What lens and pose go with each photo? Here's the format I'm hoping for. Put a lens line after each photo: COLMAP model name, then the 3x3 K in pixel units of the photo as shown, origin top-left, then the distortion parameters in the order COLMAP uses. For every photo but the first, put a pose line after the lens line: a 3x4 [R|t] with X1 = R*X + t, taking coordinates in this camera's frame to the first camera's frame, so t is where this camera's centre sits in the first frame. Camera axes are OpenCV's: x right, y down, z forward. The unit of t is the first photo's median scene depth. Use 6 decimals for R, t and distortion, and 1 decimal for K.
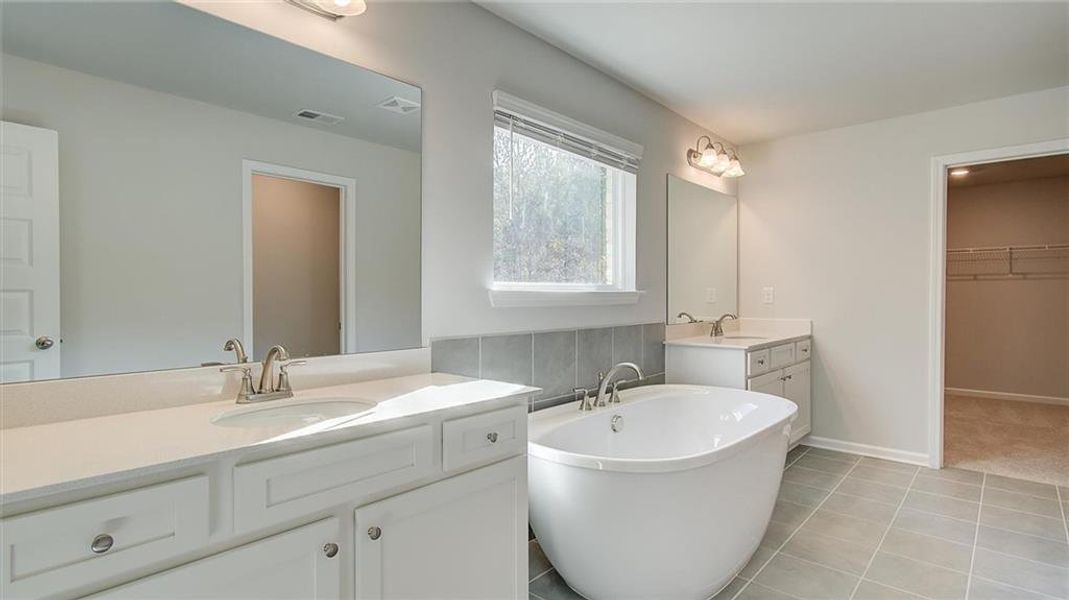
lens RADIAL K [[517.2, 0, 540.6], [0, 517.2, 301.5], [0, 0, 1]] dist [-0.018980, 0.005155]
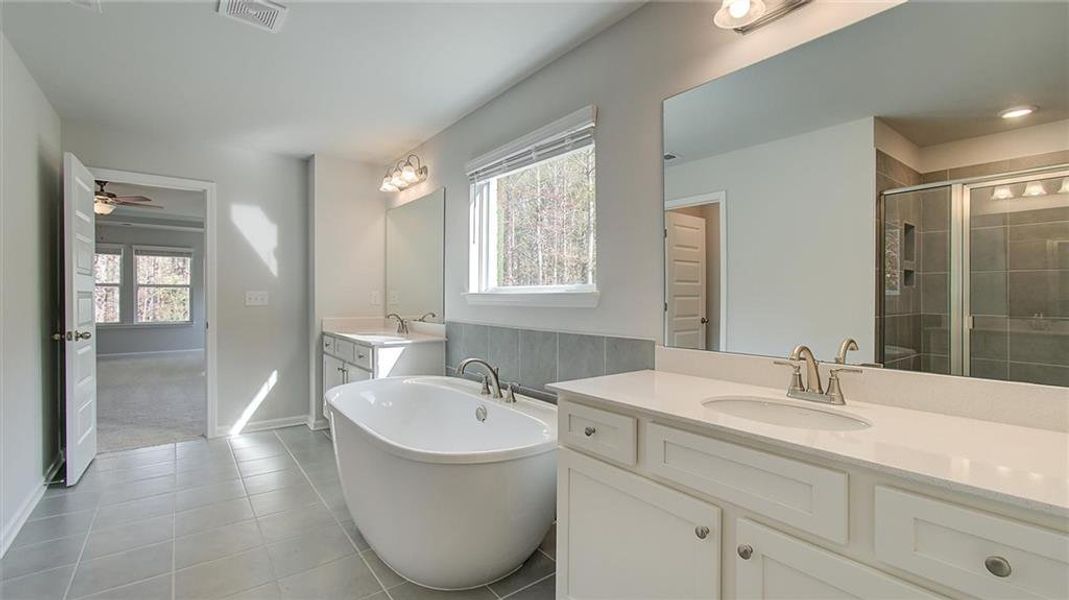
lens RADIAL K [[470.3, 0, 505.3], [0, 470.3, 295.2], [0, 0, 1]] dist [-0.001256, 0.001796]
pose [[-0.211385, -0.004193, -0.977394, 1.055311], [-0.017395, 0.999849, -0.000528, -0.015152], [0.977248, 0.016890, -0.211426, 1.190825]]
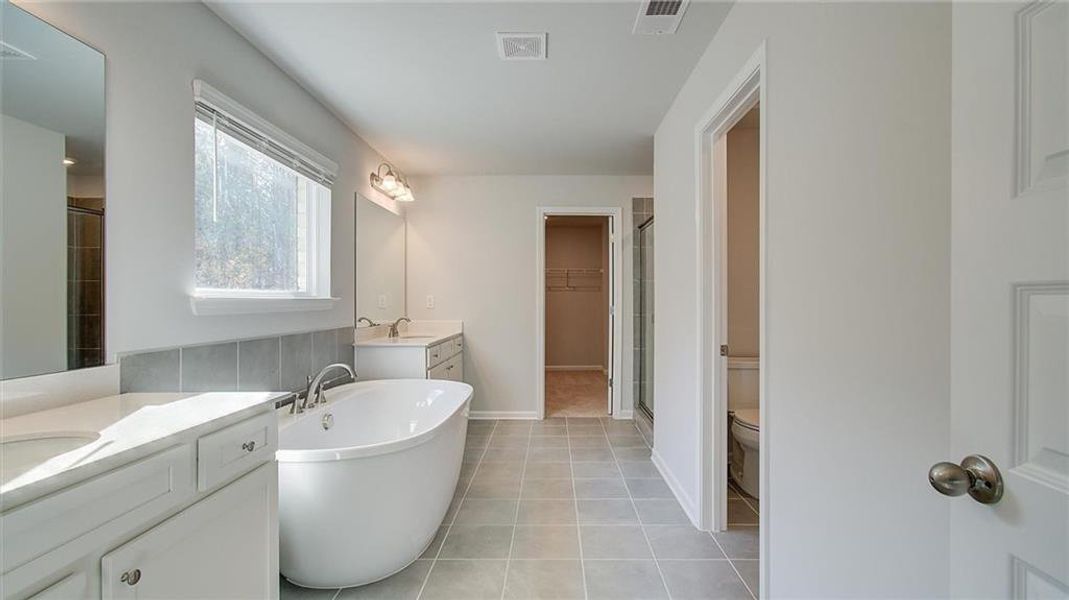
lens RADIAL K [[470.3, 0, 537.5], [0, 470.3, 302.8], [0, 0, 1]] dist [-0.001256, 0.001796]
pose [[0.758307, -0.001977, 0.651895, -0.148607], [0.006933, 0.999963, -0.005032, -0.002351], [-0.651861, 0.008335, 0.758293, -0.024813]]
